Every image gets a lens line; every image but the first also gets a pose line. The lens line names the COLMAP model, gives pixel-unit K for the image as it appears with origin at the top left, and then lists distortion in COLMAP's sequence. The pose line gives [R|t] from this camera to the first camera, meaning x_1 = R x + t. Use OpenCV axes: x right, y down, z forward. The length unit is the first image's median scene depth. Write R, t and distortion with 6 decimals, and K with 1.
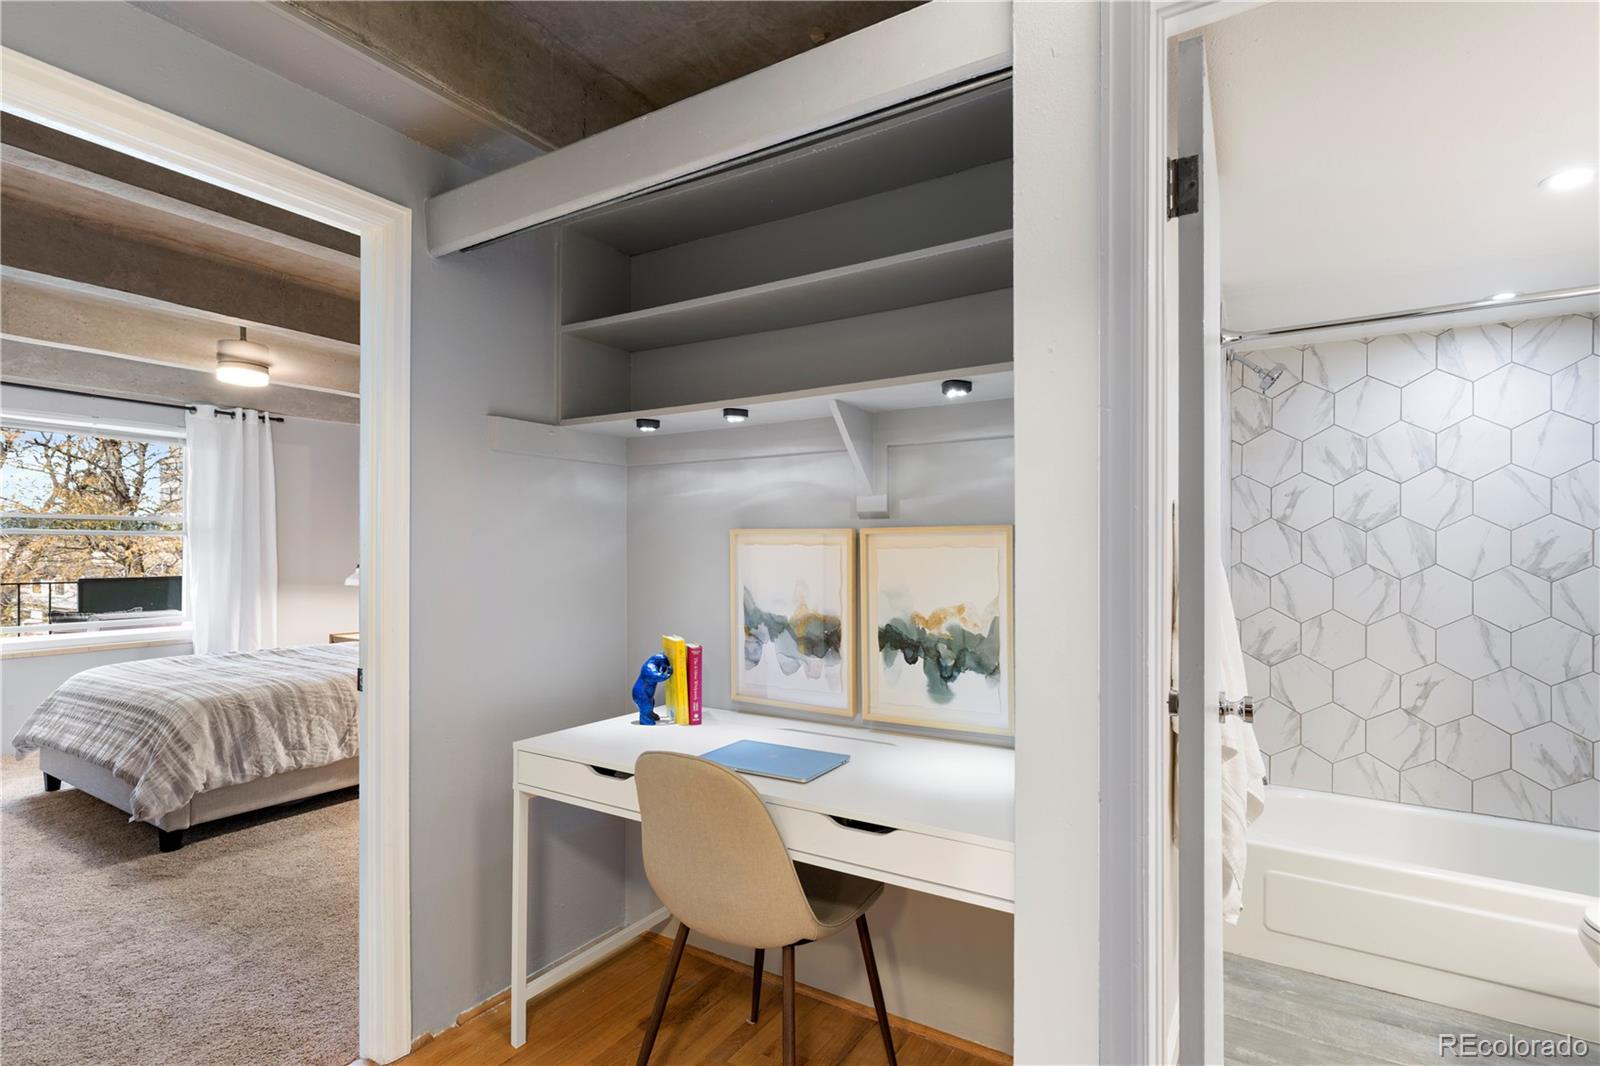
lens RADIAL K [[782.6, 0, 806.5], [0, 782.6, 549.0], [0, 0, 1]] dist [-0.001284, 0.000357]
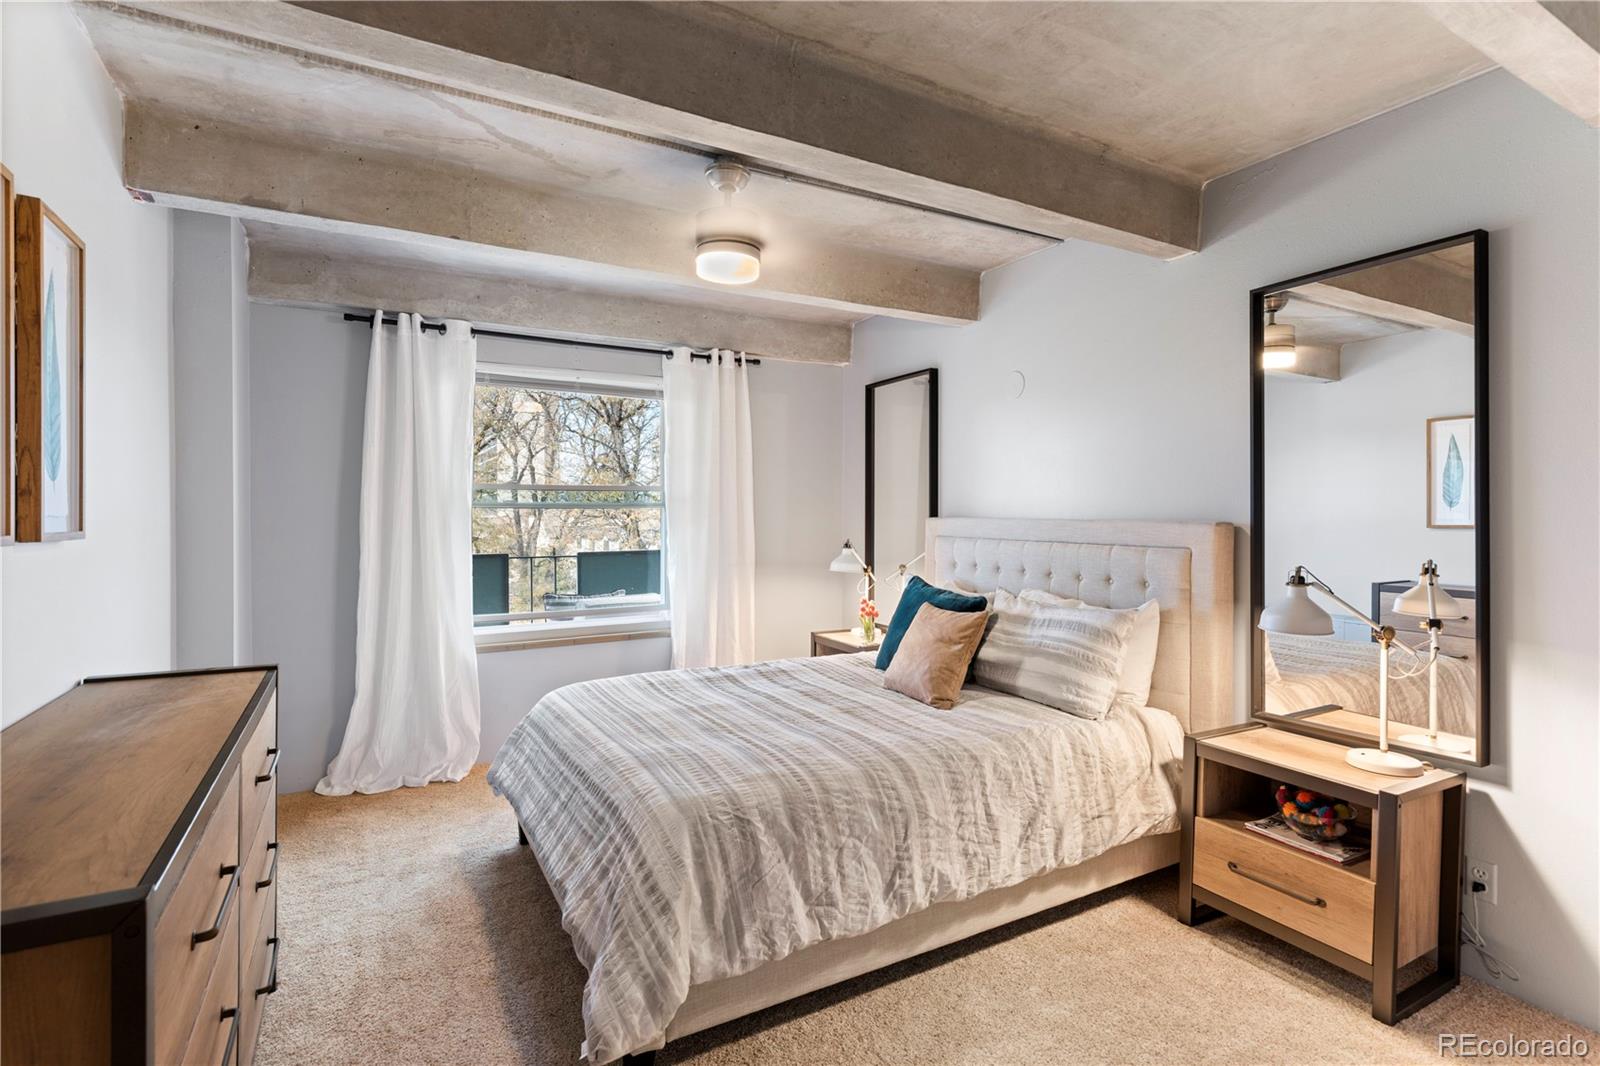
lens RADIAL K [[778.7, 0, 796.1], [0, 778.7, 523.6], [0, 0, 1]] dist [-0.000960, -0.000194]
pose [[0.873345, 0.001972, -0.487098, -0.396401], [0.004573, 0.999915, 0.012248, -0.014314], [0.487080, -0.012925, 0.873262, 0.511654]]
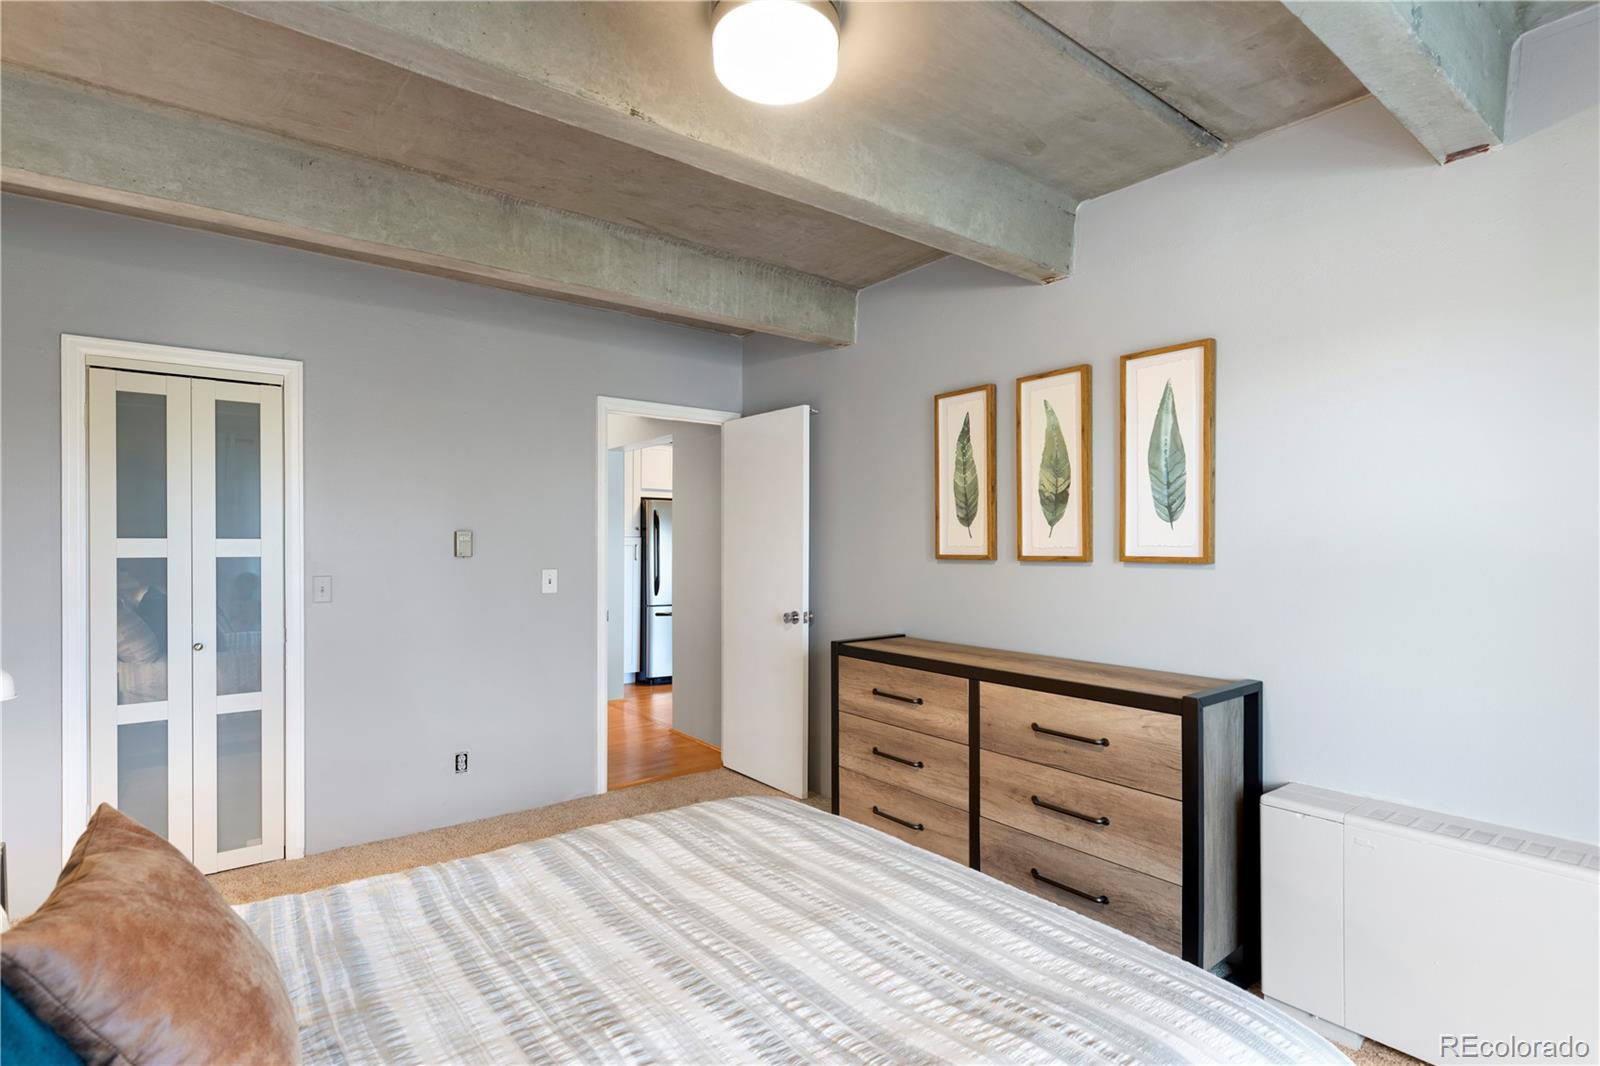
lens RADIAL K [[782.6, 0, 806.5], [0, 782.6, 549.0], [0, 0, 1]] dist [-0.001284, 0.000357]
pose [[-0.934605, -0.004685, 0.355656, -0.967039], [-0.004676, 0.999989, 0.000885, -0.011528], [-0.355656, -0.000836, -0.934616, 1.480061]]
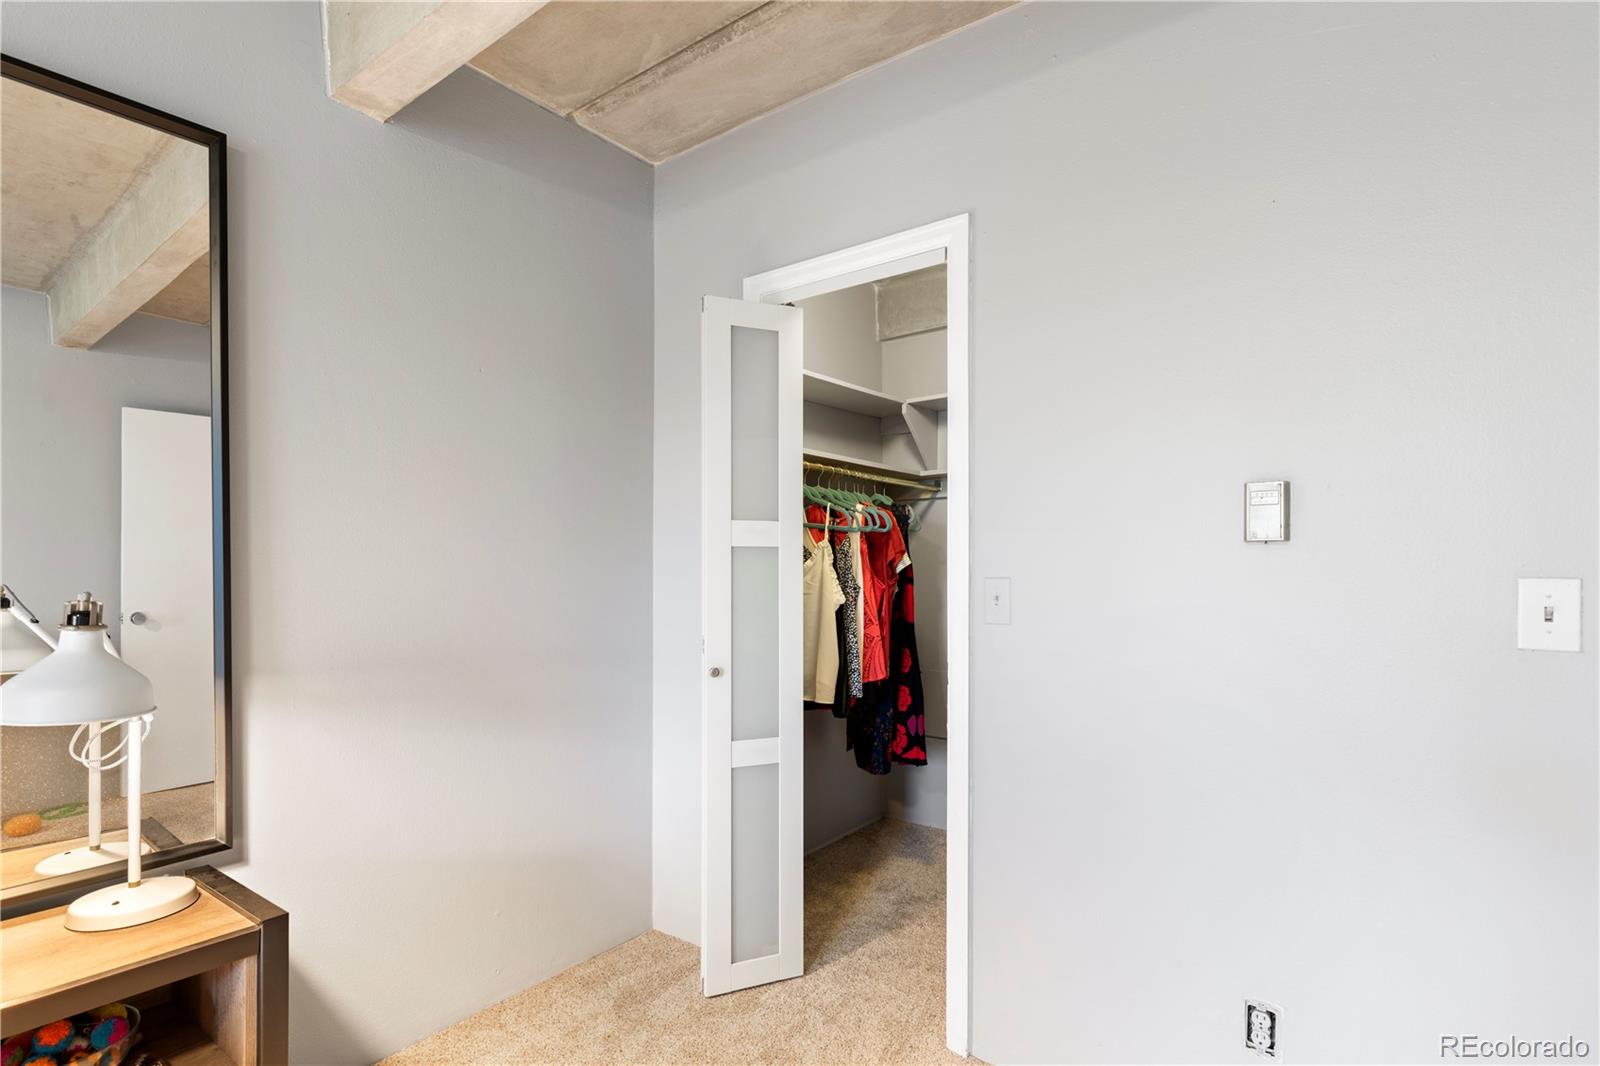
lens RADIAL K [[784.0, 0, 802.6], [0, 784.0, 564.6], [0, 0, 1]] dist [0.002826, 0.000353]
pose [[0.093442, -0.003151, 0.995620, -0.642867], [-0.006529, 0.999972, 0.003777, 0.013524], [-0.995603, -0.006854, 0.093418, 0.902866]]
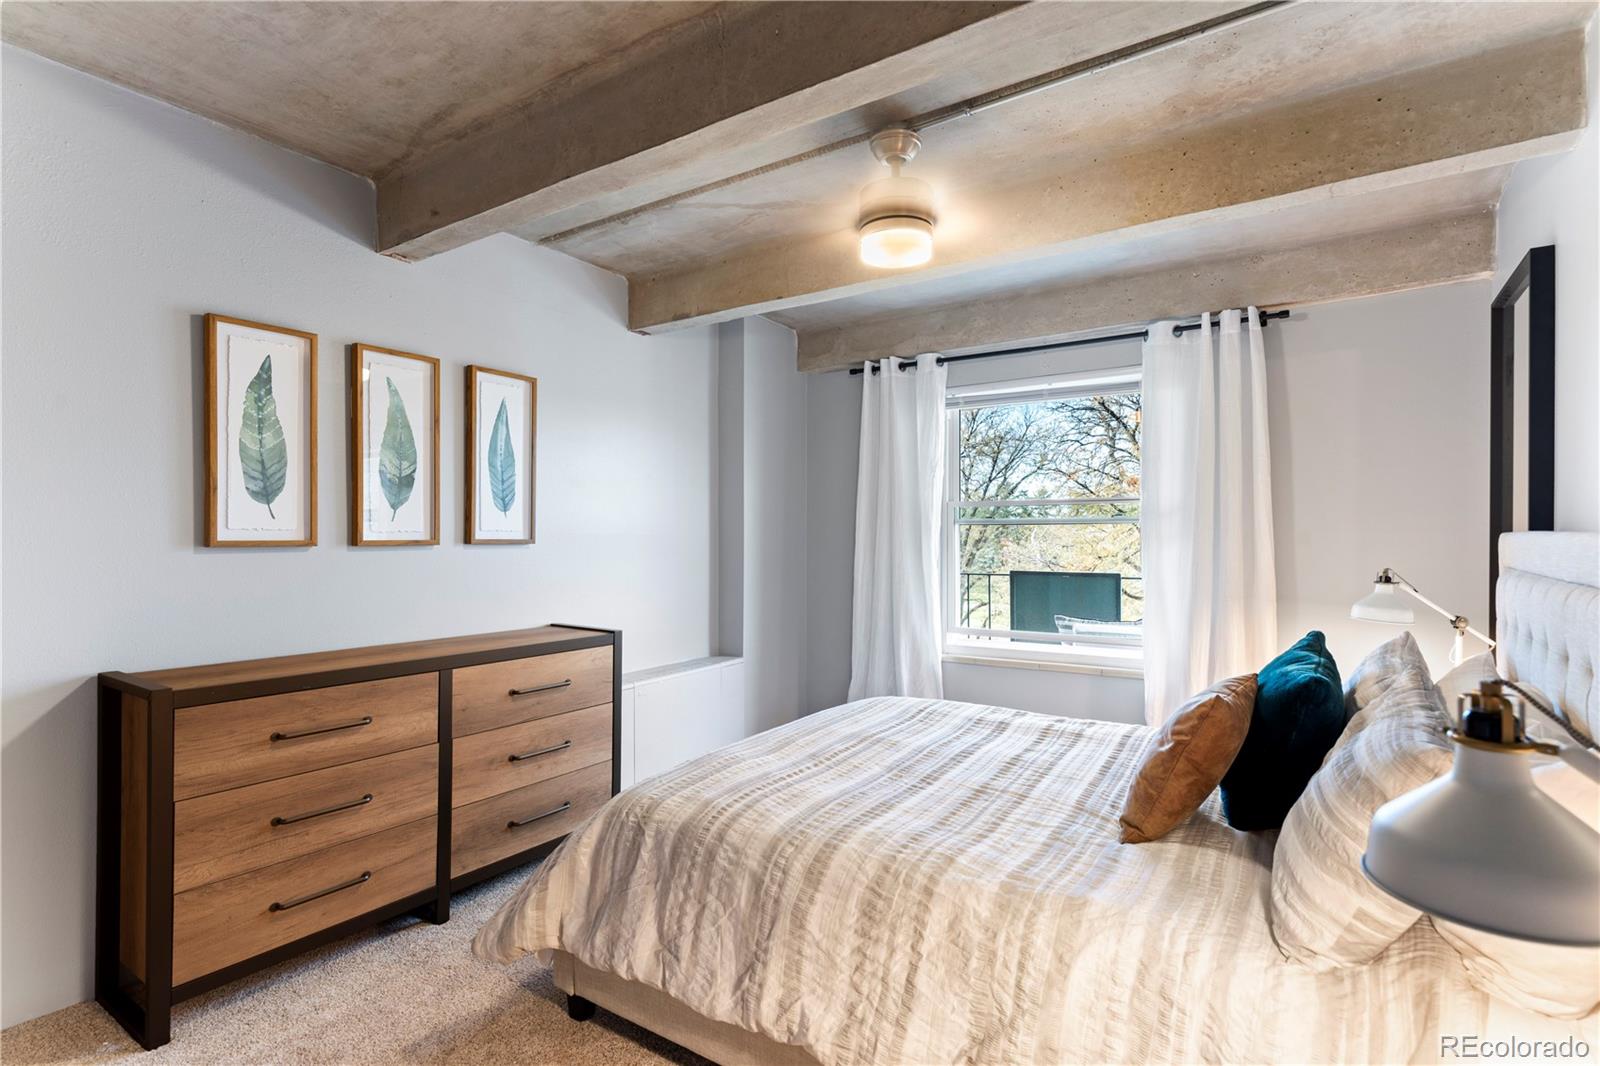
lens RADIAL K [[770.4, 0, 808.1], [0, 770.4, 536.5], [0, 0, 1]] dist [-0.002028, -0.000178]
pose [[-0.035994, -0.003069, -0.999347, -0.164296], [0.002553, 0.999992, -0.003163, -0.005072], [0.999349, -0.002665, -0.035986, 1.079464]]
